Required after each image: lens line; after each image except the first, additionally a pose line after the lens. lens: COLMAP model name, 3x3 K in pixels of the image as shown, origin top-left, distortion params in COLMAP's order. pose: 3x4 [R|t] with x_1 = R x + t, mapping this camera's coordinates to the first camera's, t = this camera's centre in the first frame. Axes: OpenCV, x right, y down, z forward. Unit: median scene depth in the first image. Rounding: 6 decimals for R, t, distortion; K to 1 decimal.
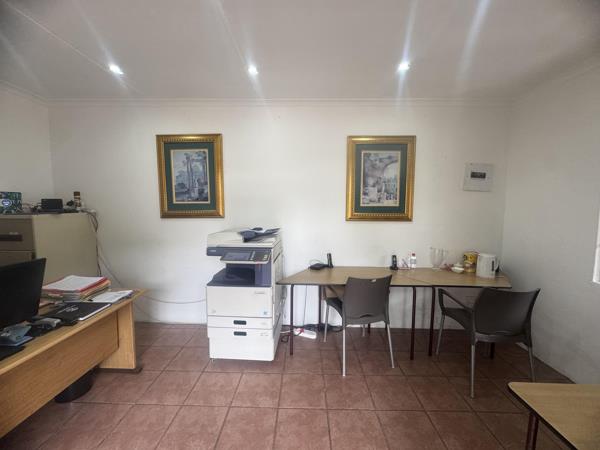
lens RADIAL K [[239.6, 0, 300.4], [0, 239.6, 223.5], [0, 0, 1]] dist [0.000152, -0.000244]
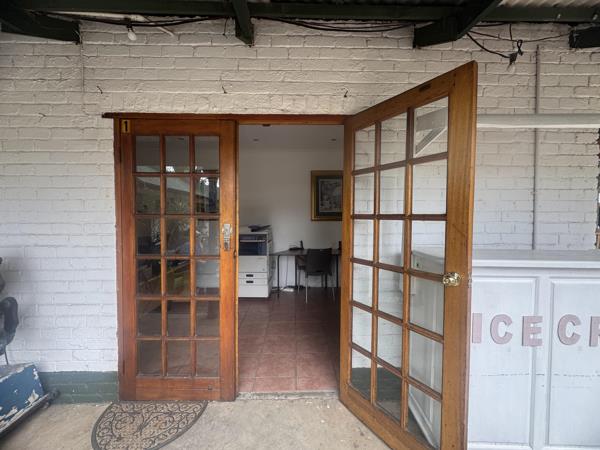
lens RADIAL K [[239.6, 0, 299.0], [0, 239.6, 221.8], [0, 0, 1]] dist [0.000152, -0.000244]
pose [[0.999368, -0.012876, 0.033138, 0.056431], [0.014671, 0.998406, -0.054504, 0.089864], [-0.032383, 0.054956, 0.997964, -0.709690]]
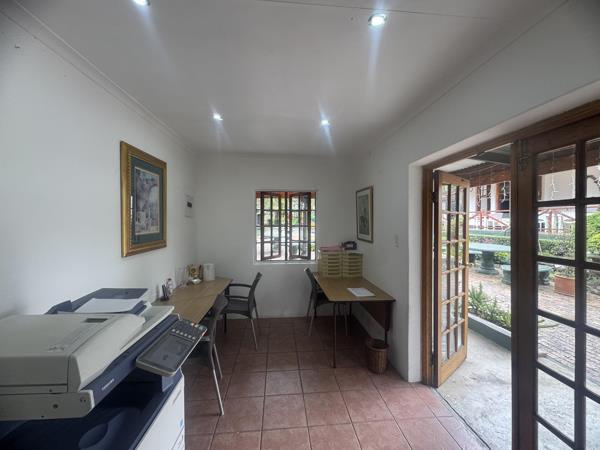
lens RADIAL K [[239.6, 0, 301.3], [0, 239.6, 224.1], [0, 0, 1]] dist [0.000152, -0.000244]
pose [[-0.112864, -0.028040, 0.993215, -0.631871], [0.075874, 0.996440, 0.036753, -0.105565], [-0.990709, 0.079508, -0.110335, 0.593846]]
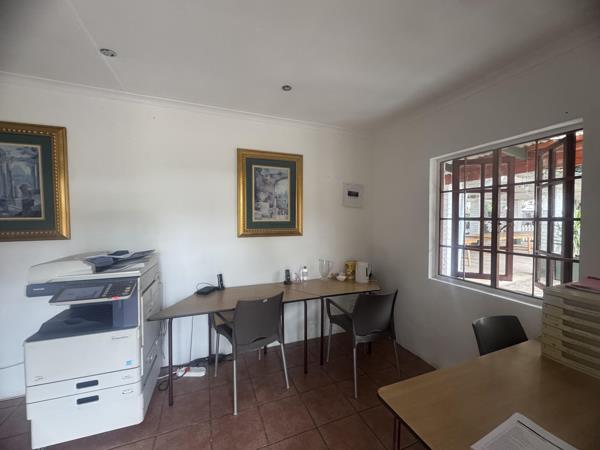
lens RADIAL K [[239.6, 0, 301.0], [0, 239.6, 224.4], [0, 0, 1]] dist [0.000152, -0.000244]
pose [[0.919779, -0.015964, 0.392112, 0.055247], [0.035698, 0.998433, -0.043088, -0.014075], [-0.390810, 0.053629, 0.918908, 0.043206]]
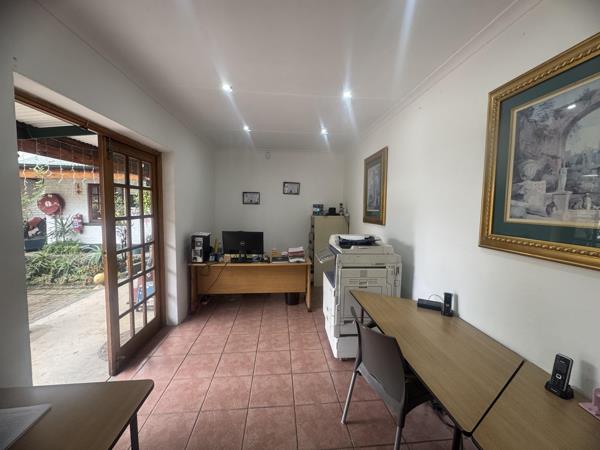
lens RADIAL K [[239.6, 0, 300.7], [0, 239.6, 225.1], [0, 0, 1]] dist [0.000152, -0.000244]
pose [[0.110330, 0.072085, -0.991277, 0.755507], [-0.094613, 0.993599, 0.061723, -0.060836], [0.989381, 0.086978, 0.116444, 0.567252]]
